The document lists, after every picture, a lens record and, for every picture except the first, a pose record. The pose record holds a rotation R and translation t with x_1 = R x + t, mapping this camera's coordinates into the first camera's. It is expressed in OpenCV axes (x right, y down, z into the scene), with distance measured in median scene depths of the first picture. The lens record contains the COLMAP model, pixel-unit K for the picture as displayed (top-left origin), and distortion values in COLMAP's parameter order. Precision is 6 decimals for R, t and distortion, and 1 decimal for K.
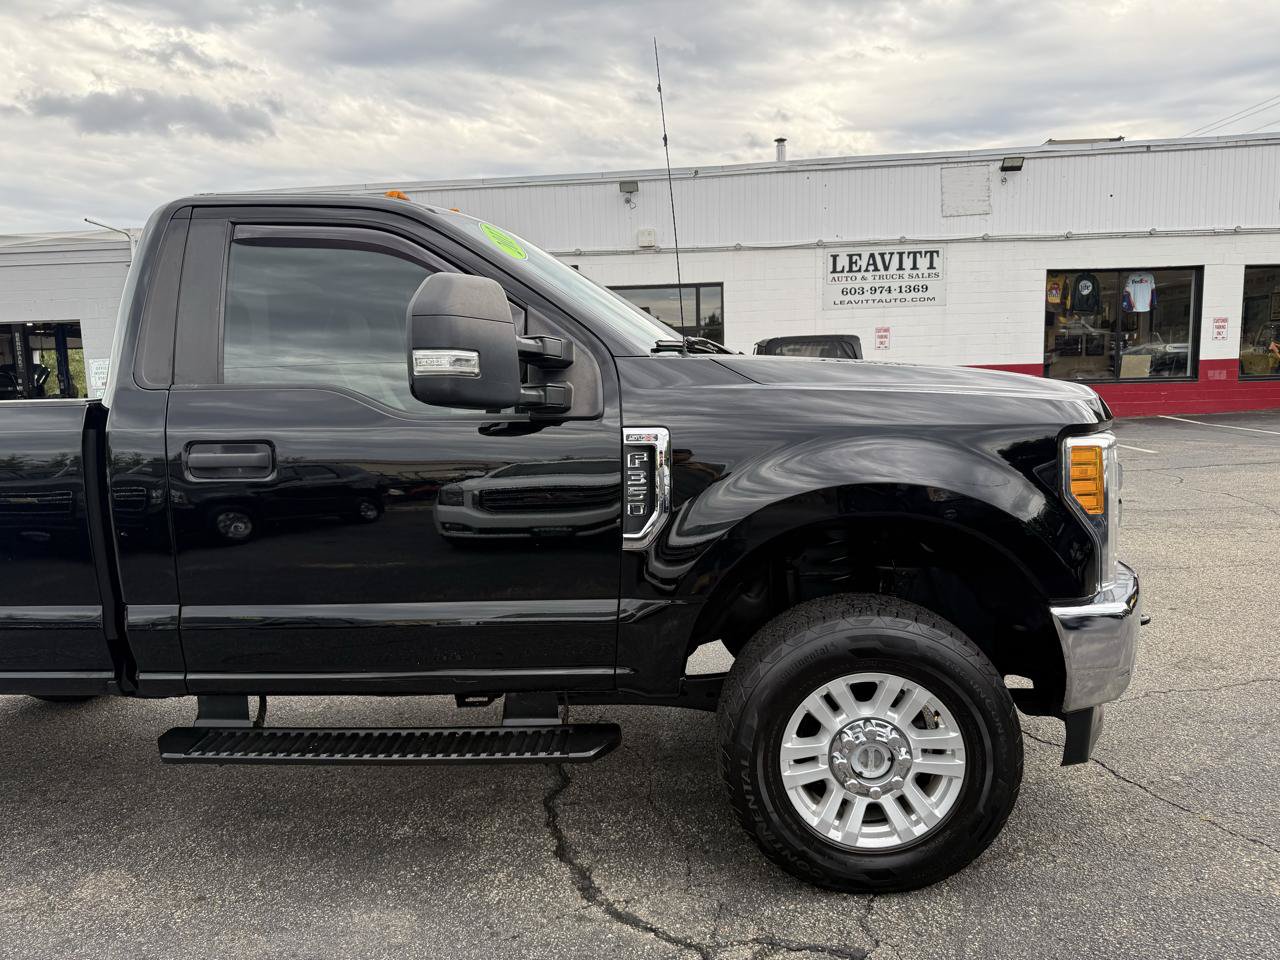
lens RADIAL K [[901.4, 0, 638.1], [0, 901.4, 472.7], [0, 0, 1]] dist [0.056777, -0.078110]
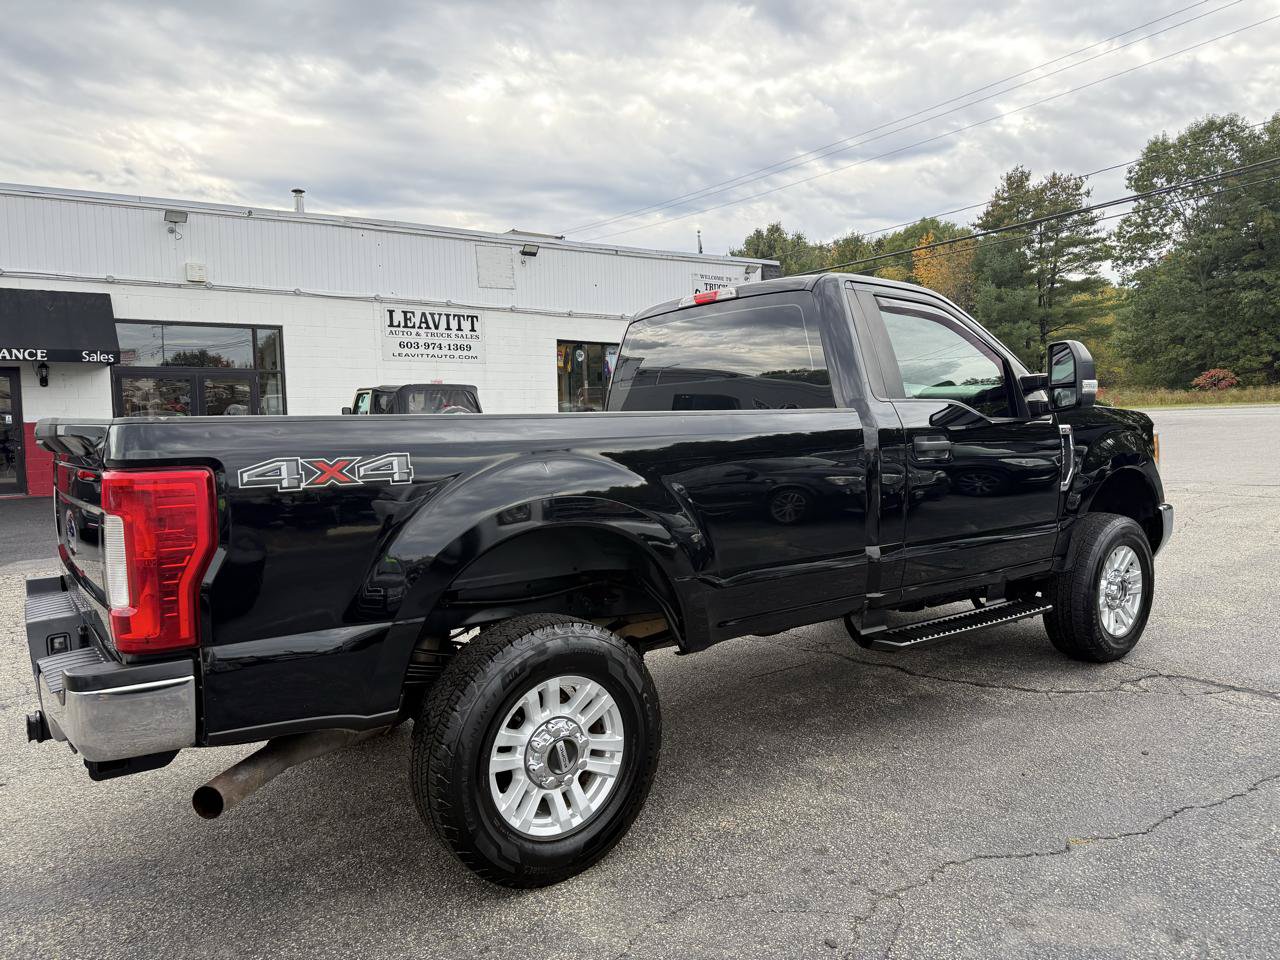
lens RADIAL K [[888.3, 0, 663.5], [0, 888.3, 457.3], [0, 0, 1]] dist [0.052114, -0.088589]
pose [[0.759525, -0.016594, 0.650266, -0.222860], [0.066069, 0.996473, -0.051742, 0.006439], [-0.647114, 0.082262, 0.757942, 0.013708]]
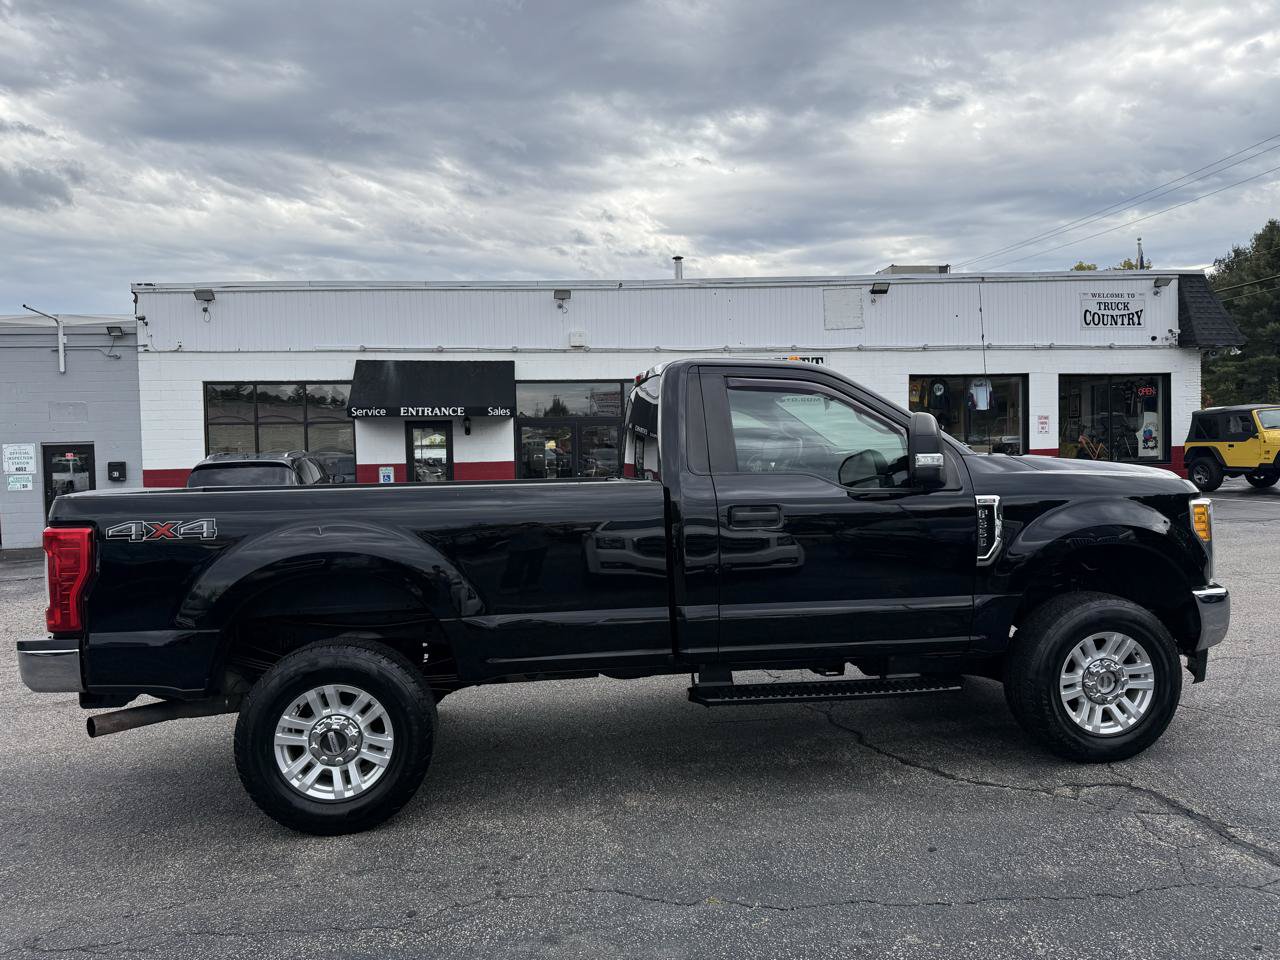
lens RADIAL K [[904.9, 0, 640.0], [0, 904.9, 480.0], [0, 0, 1]] dist [0.044393, -0.048770]
pose [[0.979992, -0.002711, 0.199017, -0.120310], [0.019811, 0.996270, -0.083981, 0.006700], [-0.198048, 0.086243, 0.976391, -0.071916]]
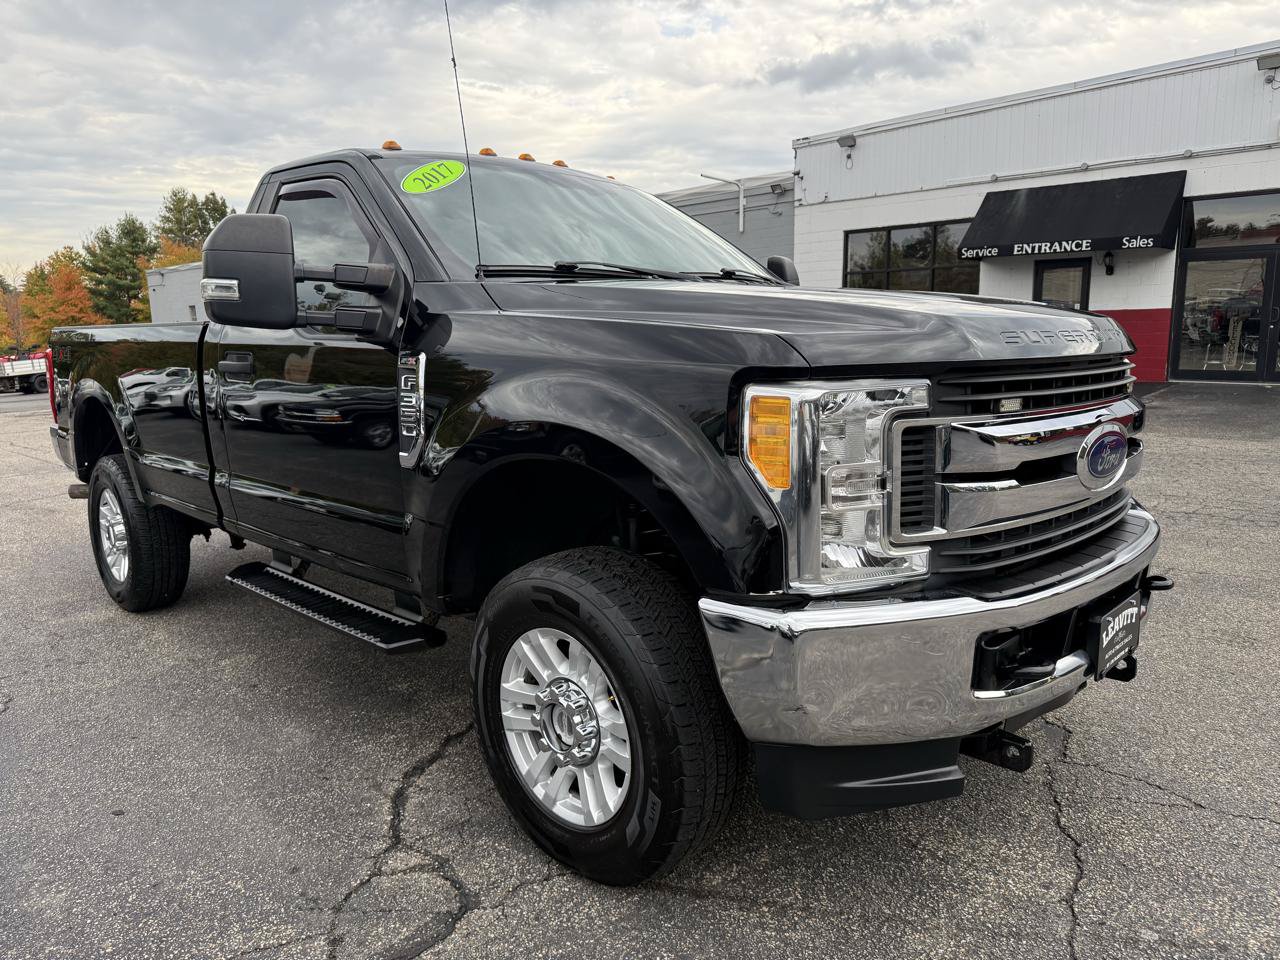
lens RADIAL K [[907.0, 0, 634.4], [0, 907.0, 453.7], [0, 0, 1]] dist [0.025217, -0.039439]
pose [[0.749771, 0.100070, -0.654087, 0.107649], [-0.067008, 0.994899, 0.075401, -0.003477], [0.658296, -0.012704, 0.752652, 0.044457]]
